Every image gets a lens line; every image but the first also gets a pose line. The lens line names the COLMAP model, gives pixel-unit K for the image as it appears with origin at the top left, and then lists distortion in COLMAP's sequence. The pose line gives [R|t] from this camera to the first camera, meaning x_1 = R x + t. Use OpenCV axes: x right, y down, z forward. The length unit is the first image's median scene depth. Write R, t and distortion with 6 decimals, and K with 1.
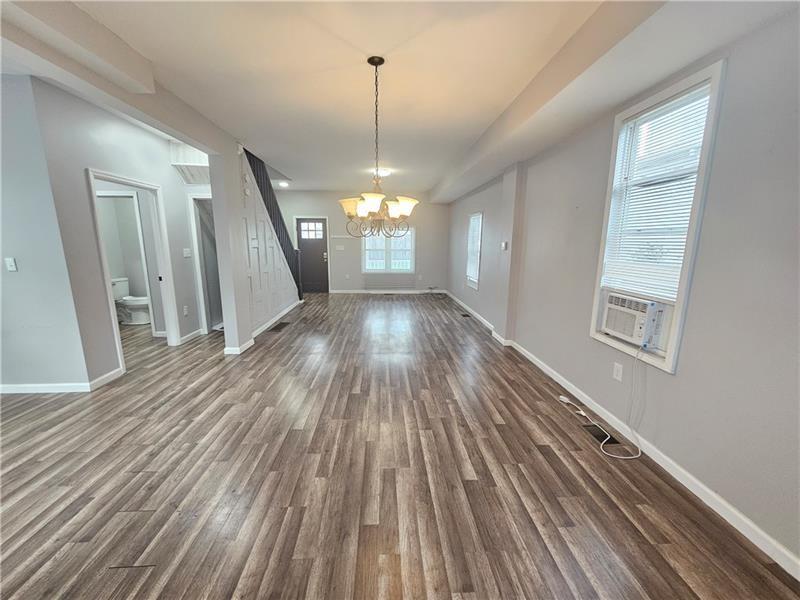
lens RADIAL K [[326.5, 0, 392.8], [0, 326.5, 302.9], [0, 0, 1]] dist [0.000059, 0.001045]
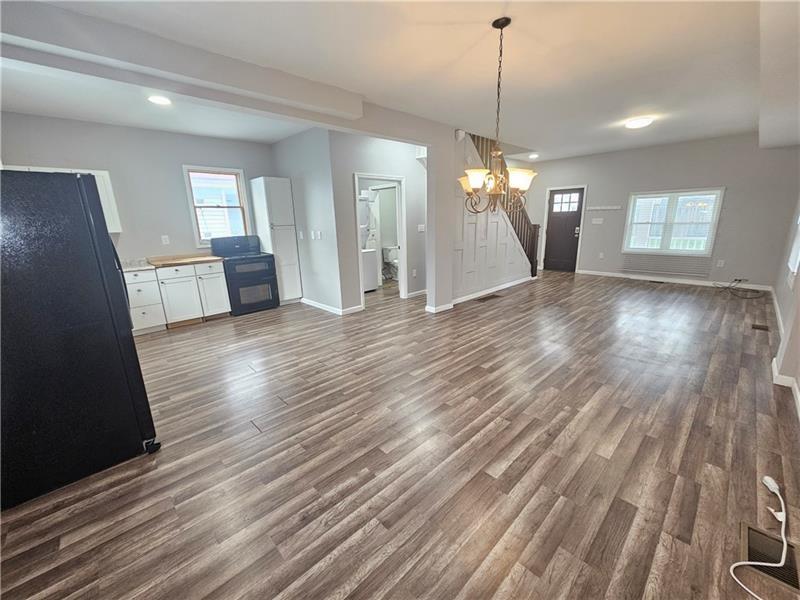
lens RADIAL K [[326.5, 0, 394.9], [0, 326.5, 300.2], [0, 0, 1]] dist [0.000059, 0.001045]
pose [[0.662973, 0.159511, -0.731453, 0.345010], [-0.109411, 0.987191, 0.116113, -0.015834], [0.740605, 0.003049, 0.671933, 0.087303]]
